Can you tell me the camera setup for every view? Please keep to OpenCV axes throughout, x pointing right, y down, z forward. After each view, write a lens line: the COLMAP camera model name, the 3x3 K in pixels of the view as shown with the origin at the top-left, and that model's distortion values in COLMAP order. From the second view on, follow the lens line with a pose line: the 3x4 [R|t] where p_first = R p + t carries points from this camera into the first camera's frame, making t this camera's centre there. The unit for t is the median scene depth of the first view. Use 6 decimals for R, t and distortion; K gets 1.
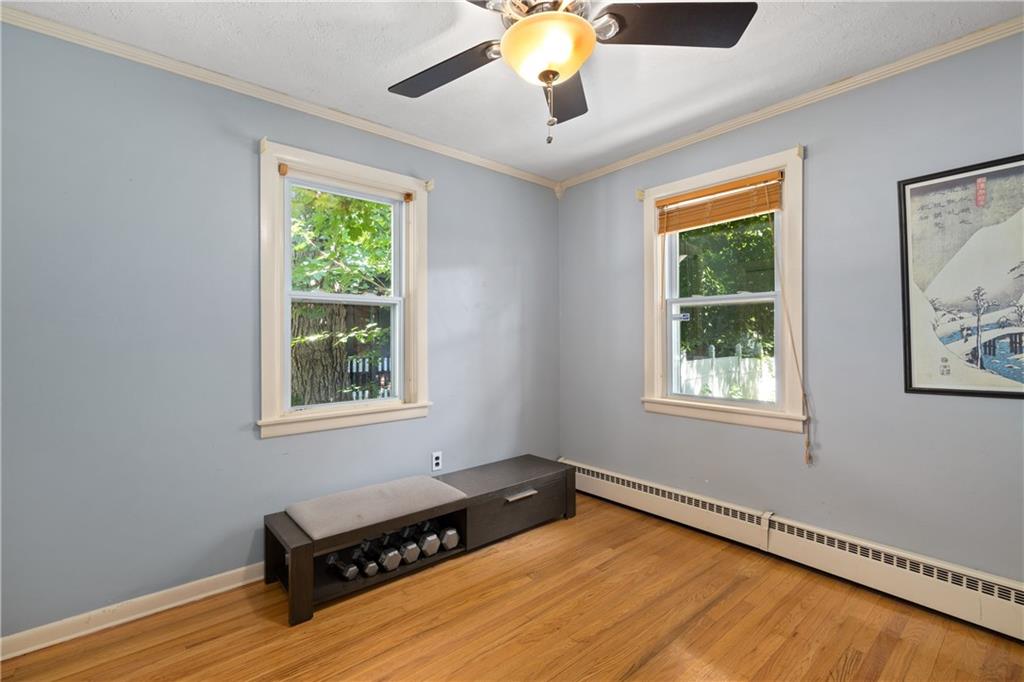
lens RADIAL K [[459.2, 0, 512.0], [0, 459.2, 341.0], [0, 0, 1]] dist [0.004575, 0.000613]
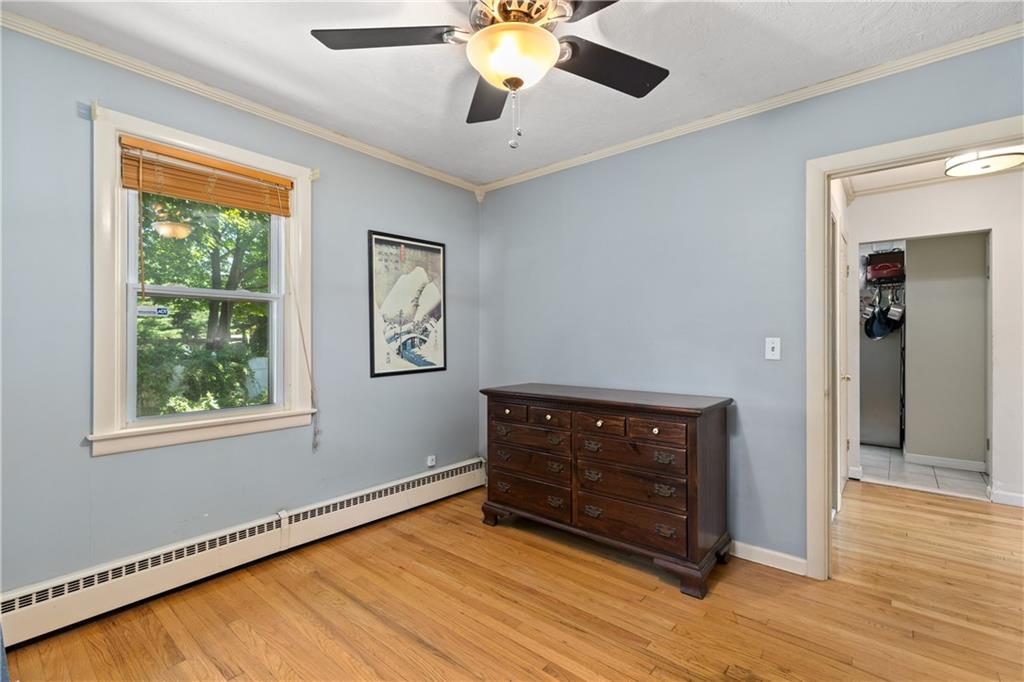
lens RADIAL K [[459.2, 0, 512.0], [0, 459.2, 341.0], [0, 0, 1]] dist [0.004575, 0.000613]
pose [[-0.169164, -0.000294, 0.985588, -0.650161], [0.010153, 0.999946, 0.002041, -0.001112], [-0.985536, 0.010352, -0.169152, 0.823012]]
